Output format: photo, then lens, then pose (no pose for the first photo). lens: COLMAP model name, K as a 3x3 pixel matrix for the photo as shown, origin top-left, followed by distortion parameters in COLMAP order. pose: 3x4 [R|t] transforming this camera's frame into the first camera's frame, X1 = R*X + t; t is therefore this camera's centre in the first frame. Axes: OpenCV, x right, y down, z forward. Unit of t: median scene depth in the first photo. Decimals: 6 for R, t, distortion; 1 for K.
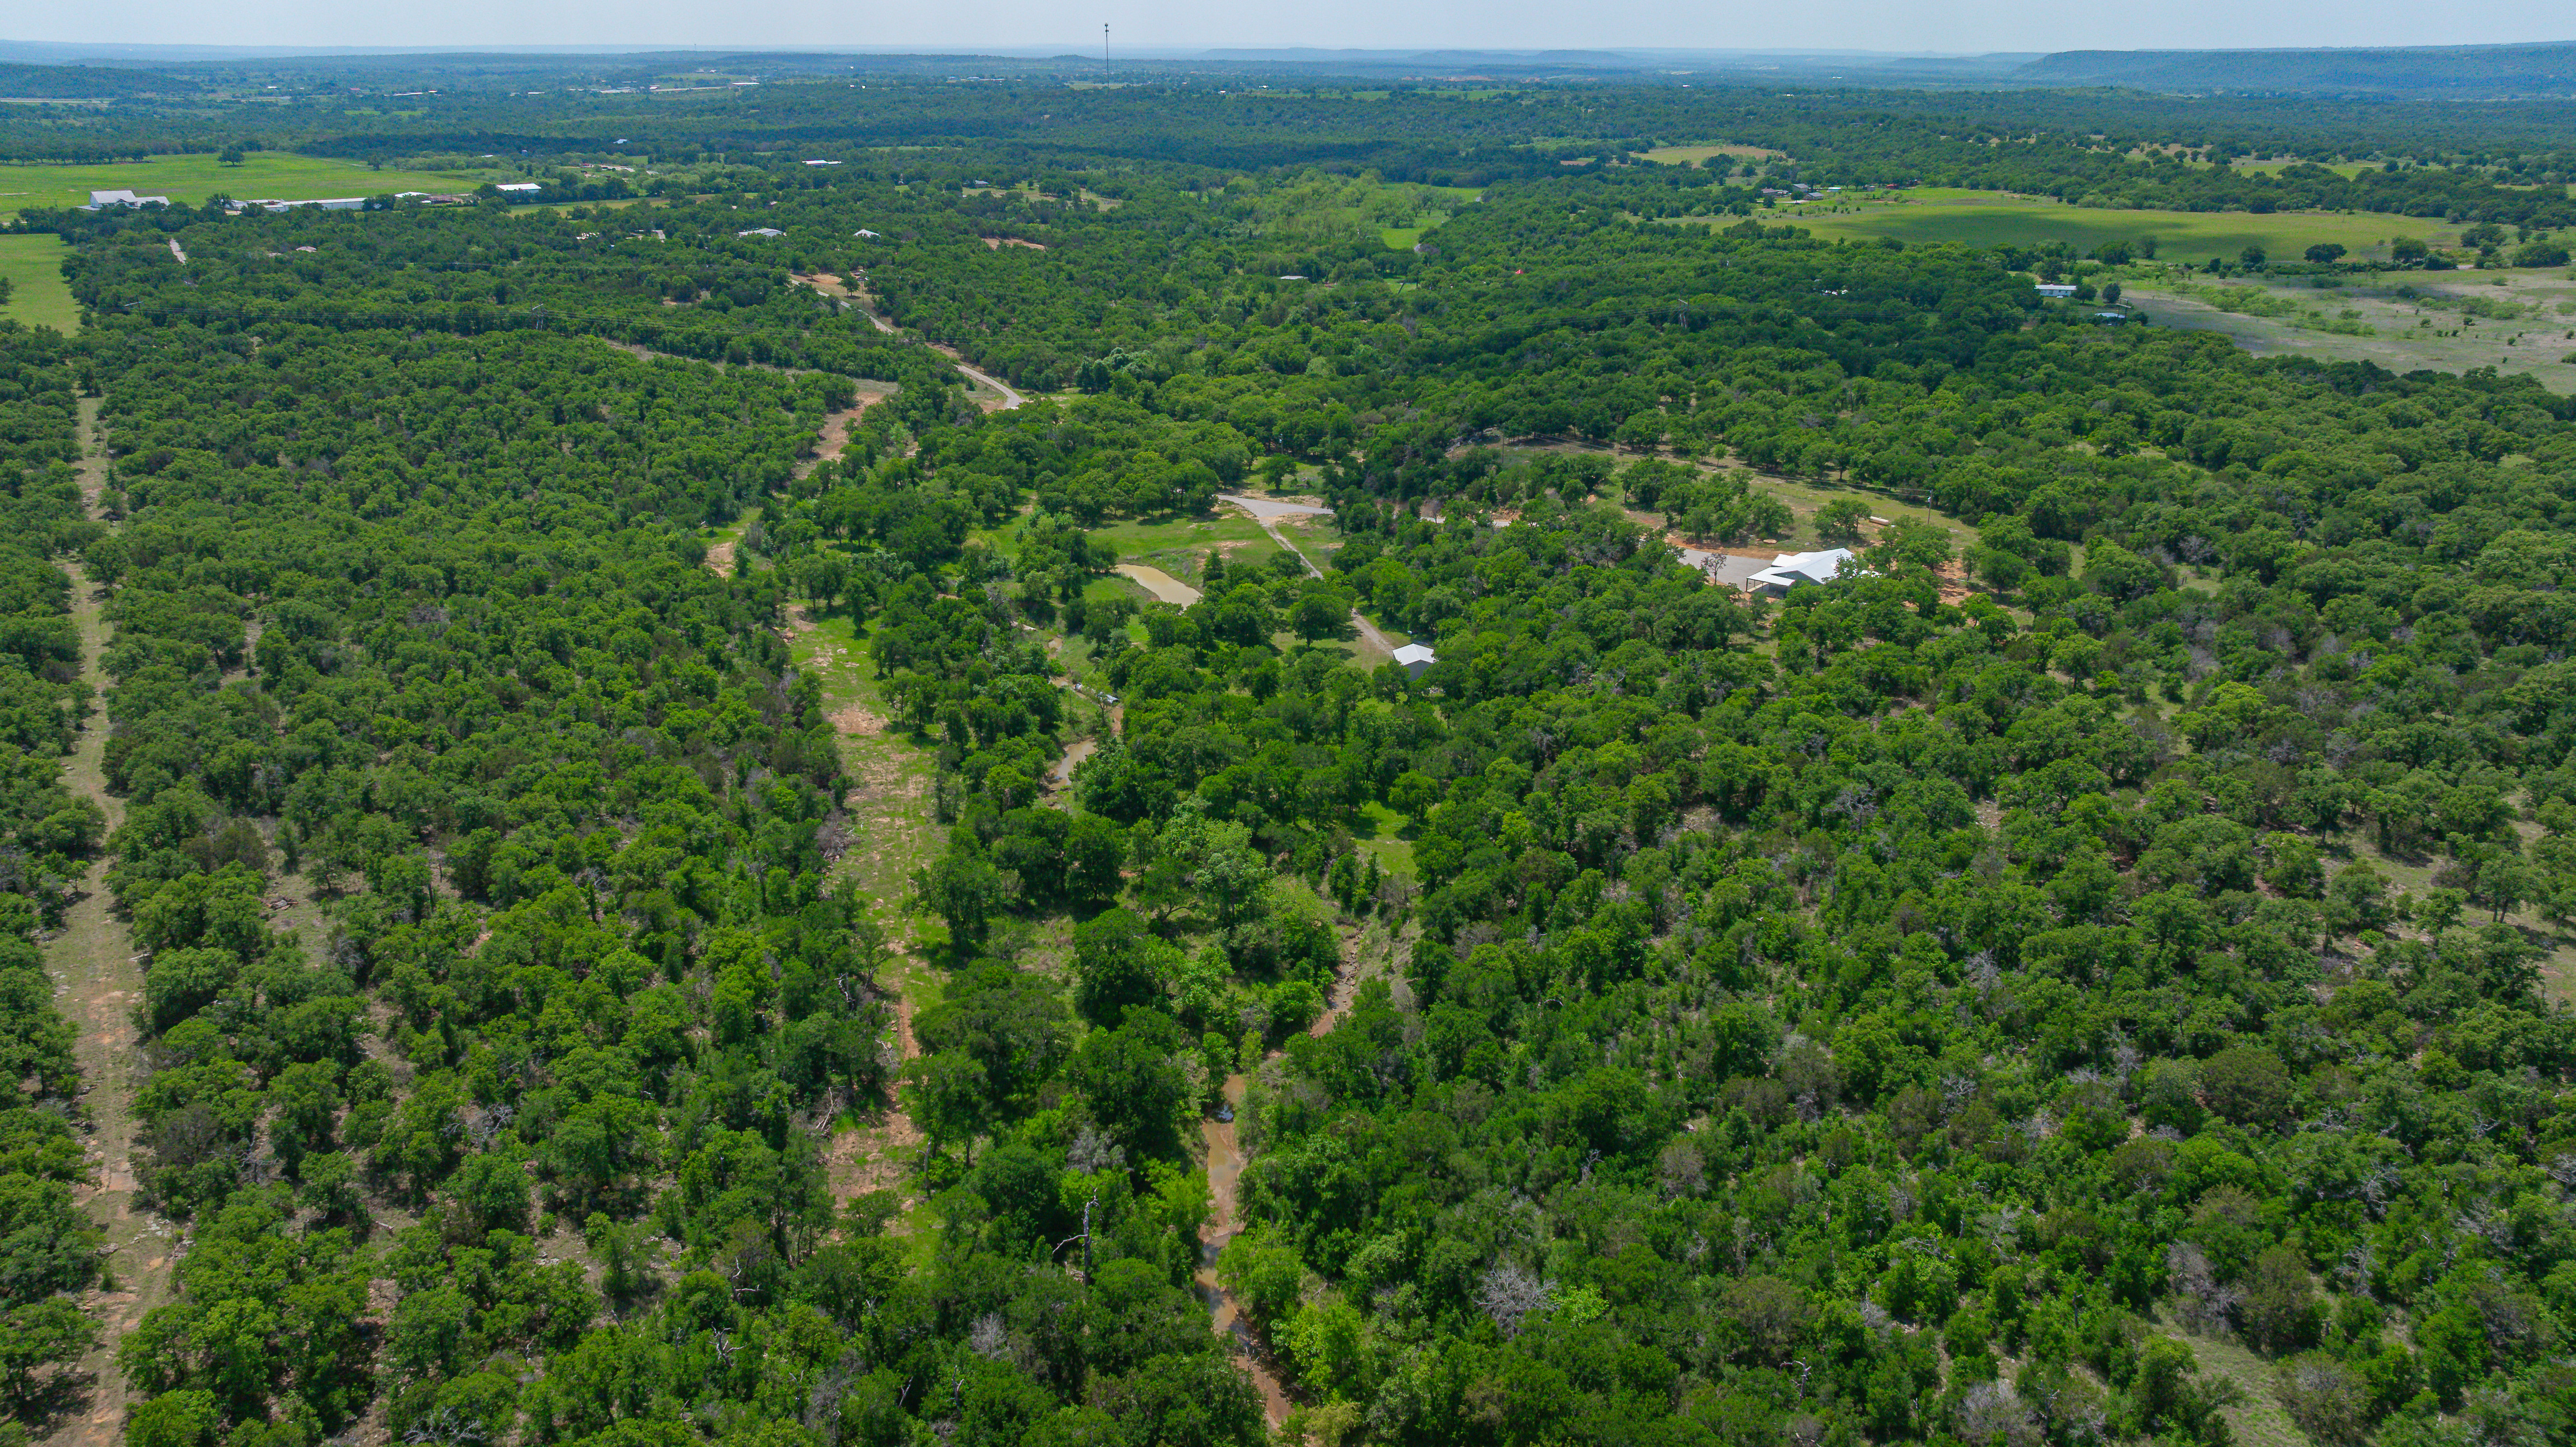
lens RADIAL K [[1862.3, 0, 1288.4], [0, 1862.3, 736.4], [0, 0, 1]] dist [-0.038506, 0.046936]
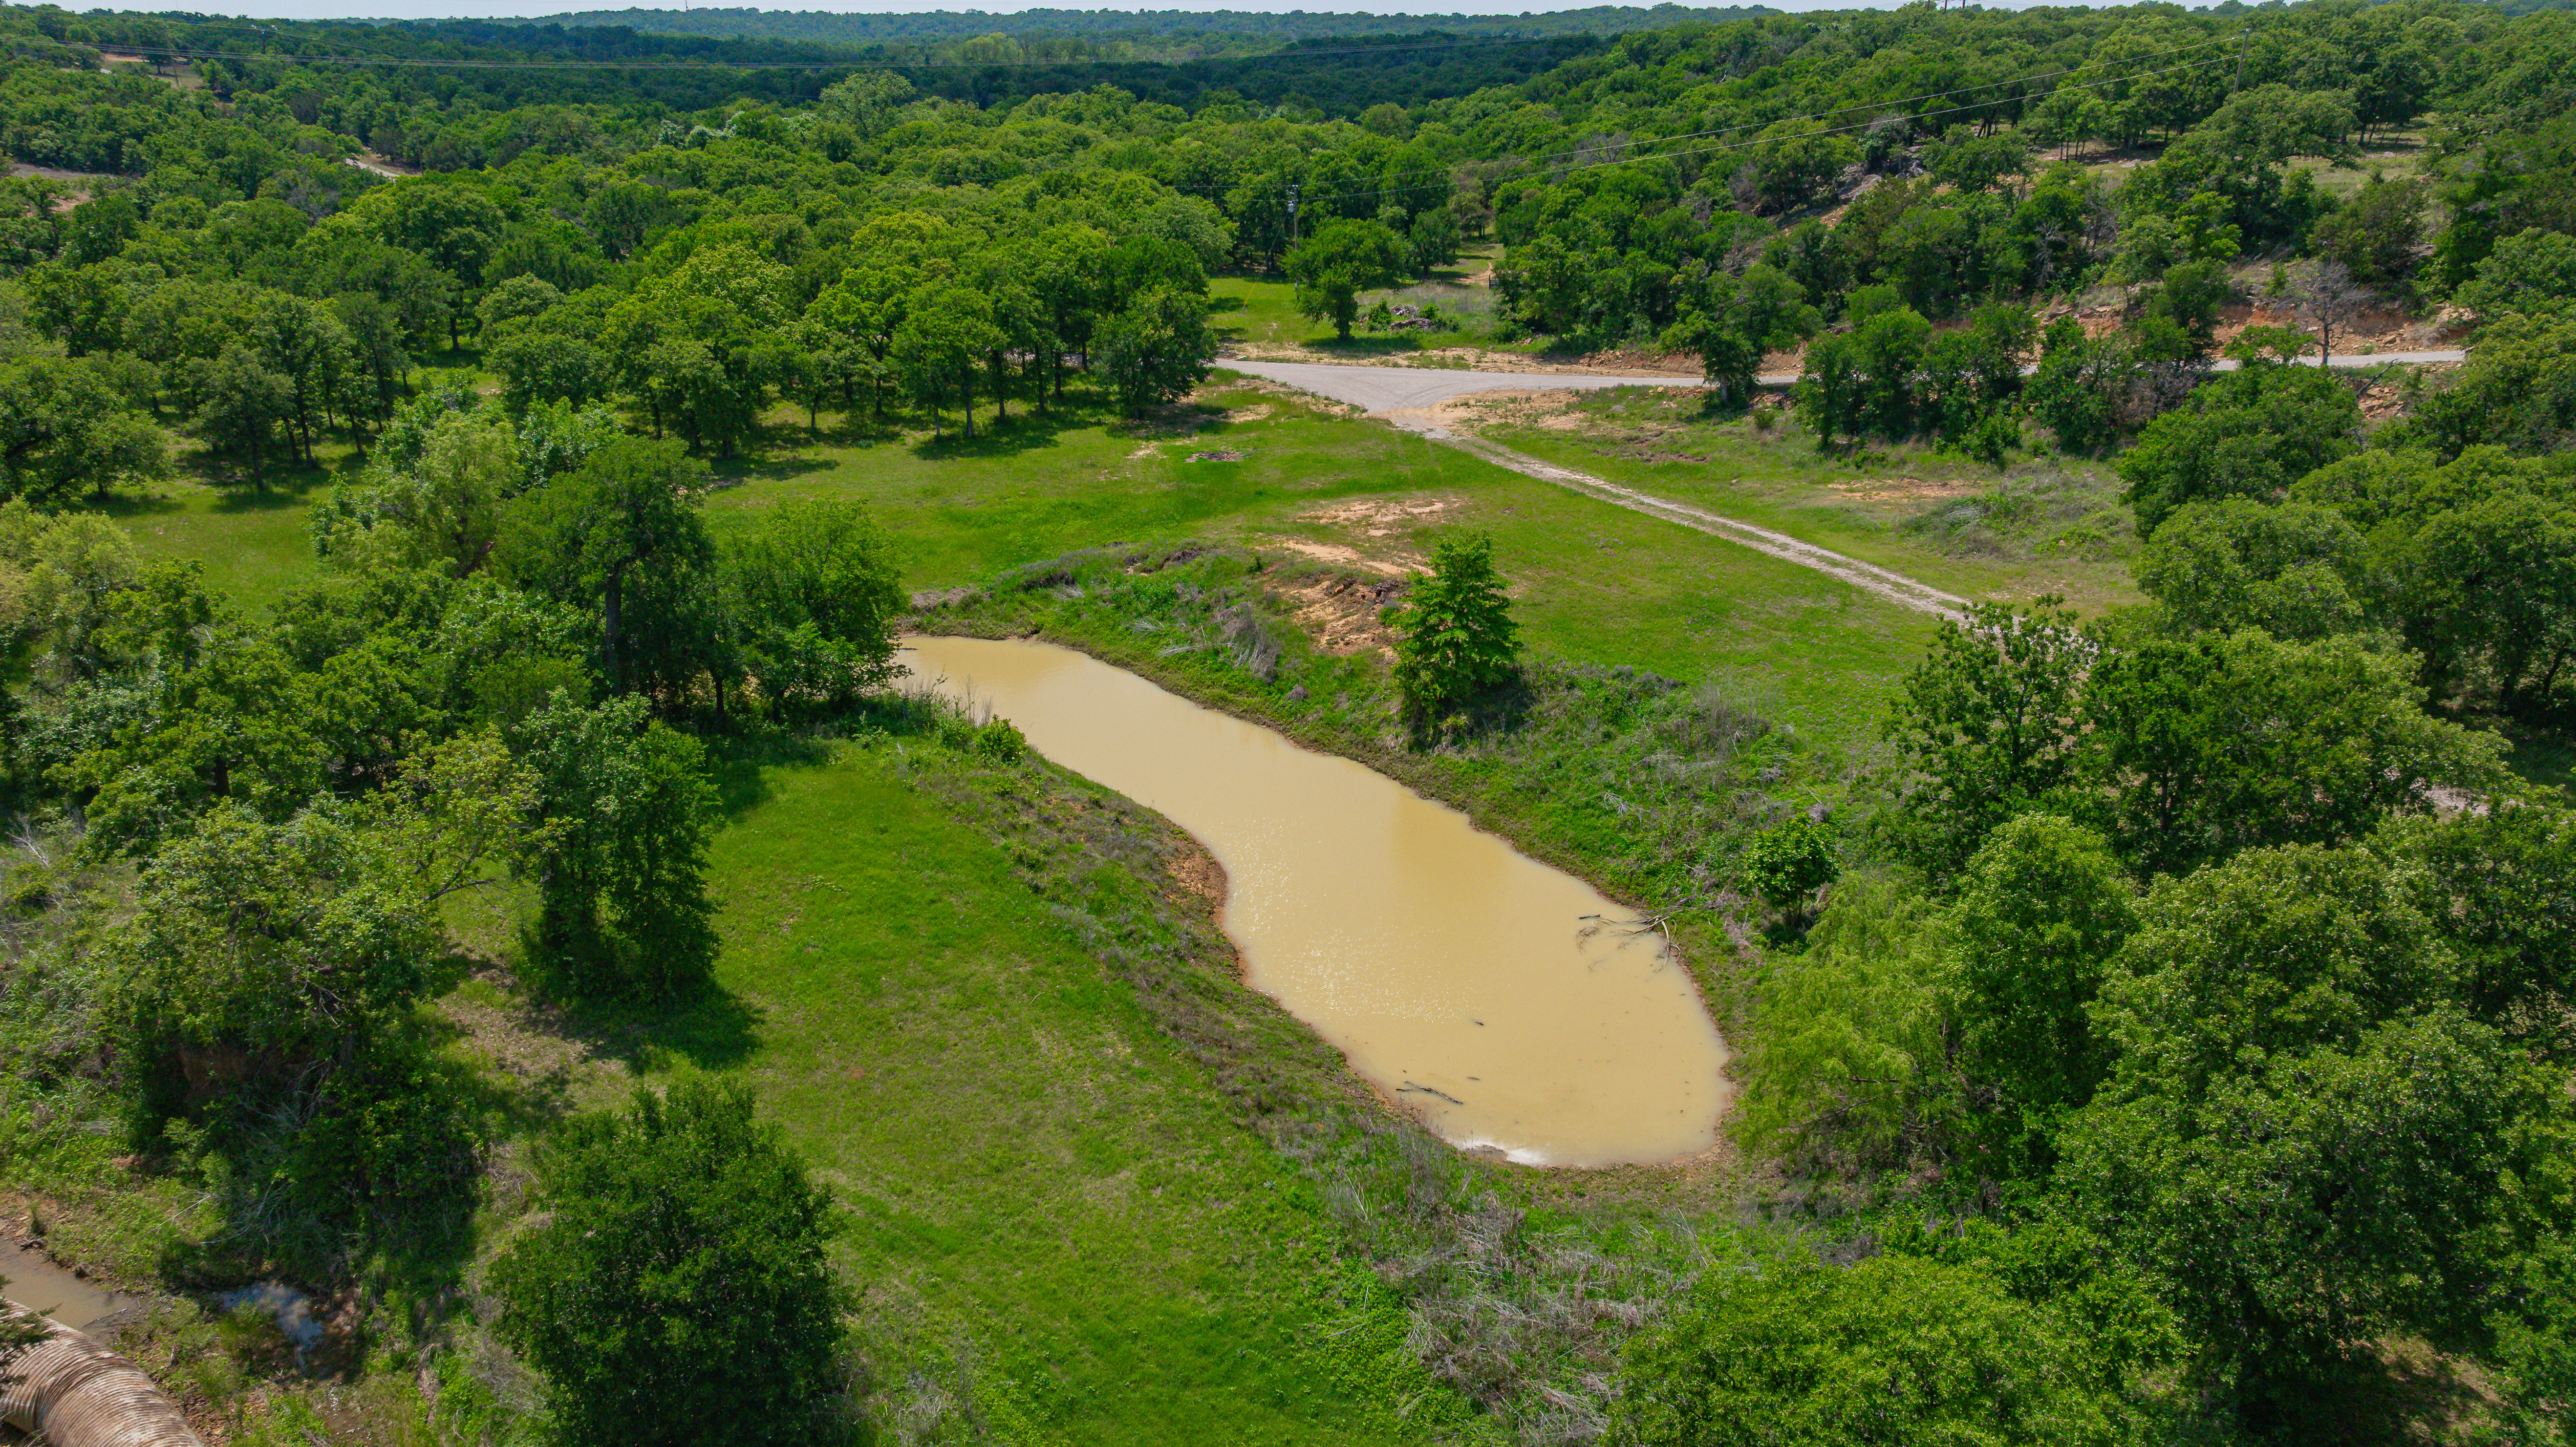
lens RADIAL K [[1862.3, 0, 1296.3], [0, 1862.3, 713.4], [0, 0, 1]] dist [-0.038506, 0.046936]
pose [[0.977619, -0.073663, 0.197064, -0.185401], [0.075390, 0.997153, -0.001268, -0.170778], [-0.196409, 0.016097, 0.980390, 1.682521]]
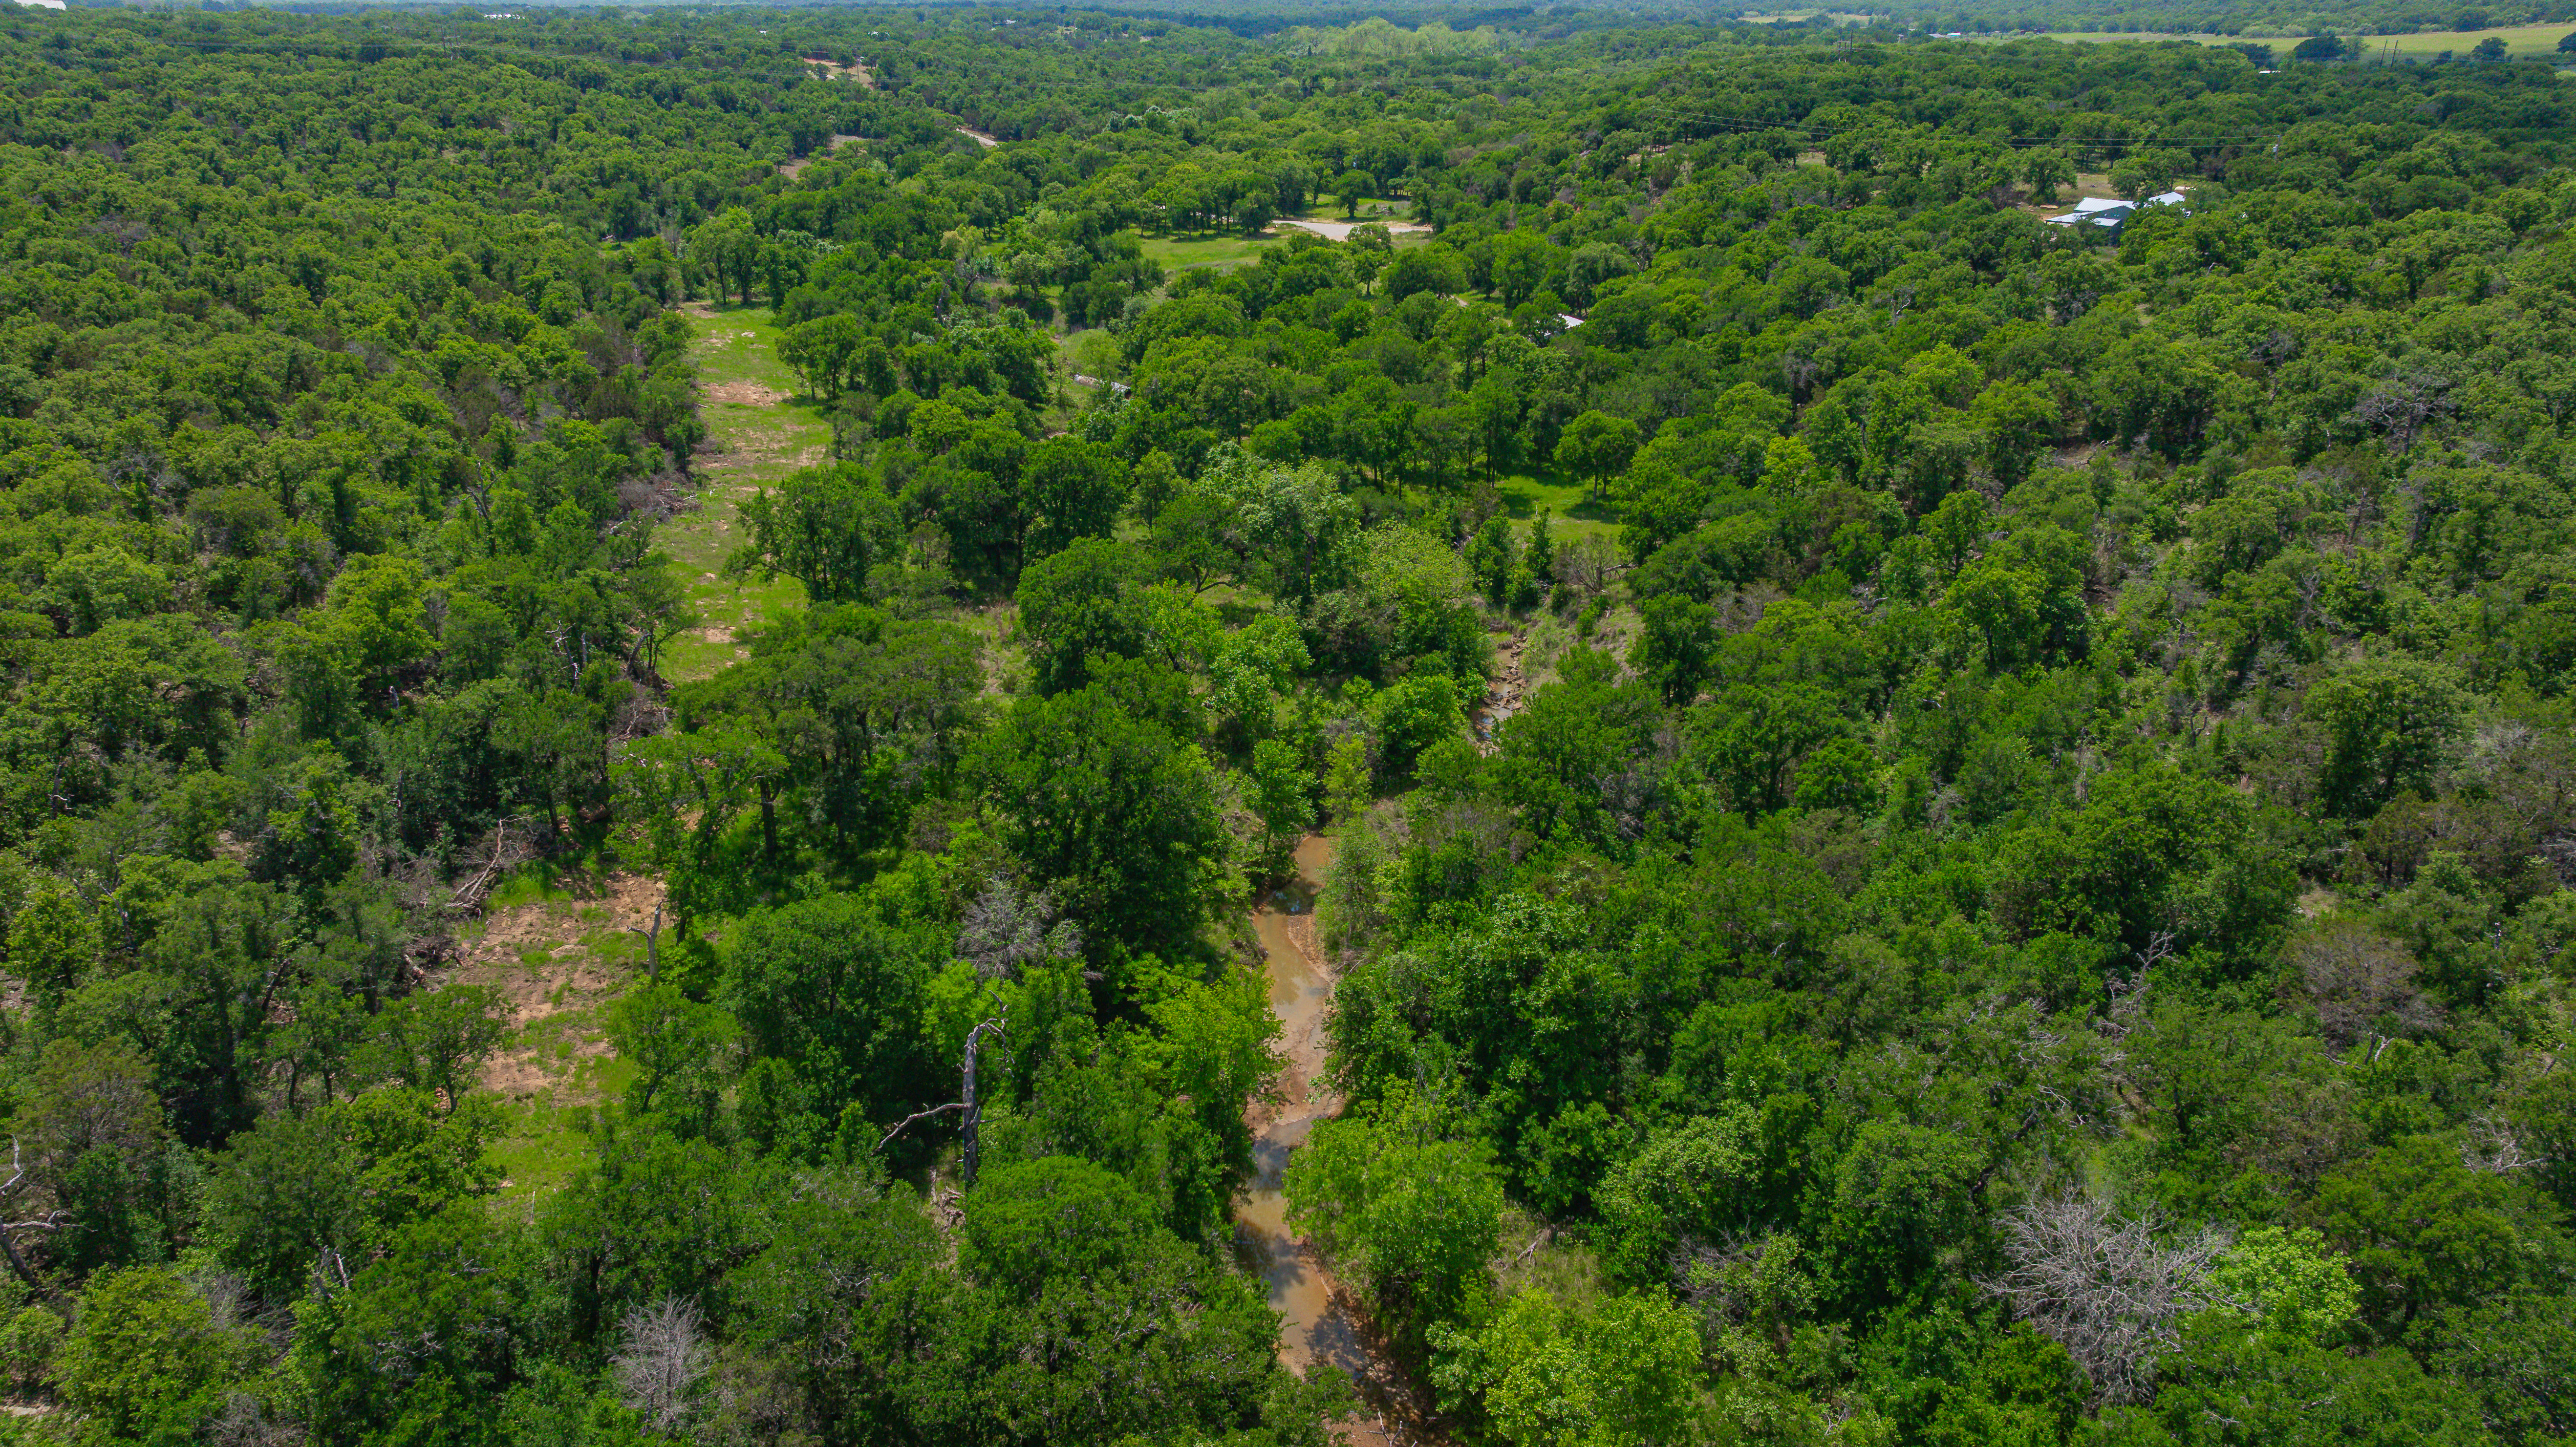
lens RADIAL K [[1862.3, 0, 1281.5], [0, 1862.3, 723.7], [0, 0, 1]] dist [-0.038506, 0.046936]
pose [[0.999543, 0.009211, -0.028789, -0.025373], [-0.008615, 0.999747, 0.020756, 0.152992], [0.028973, -0.020498, 0.999370, 0.518250]]
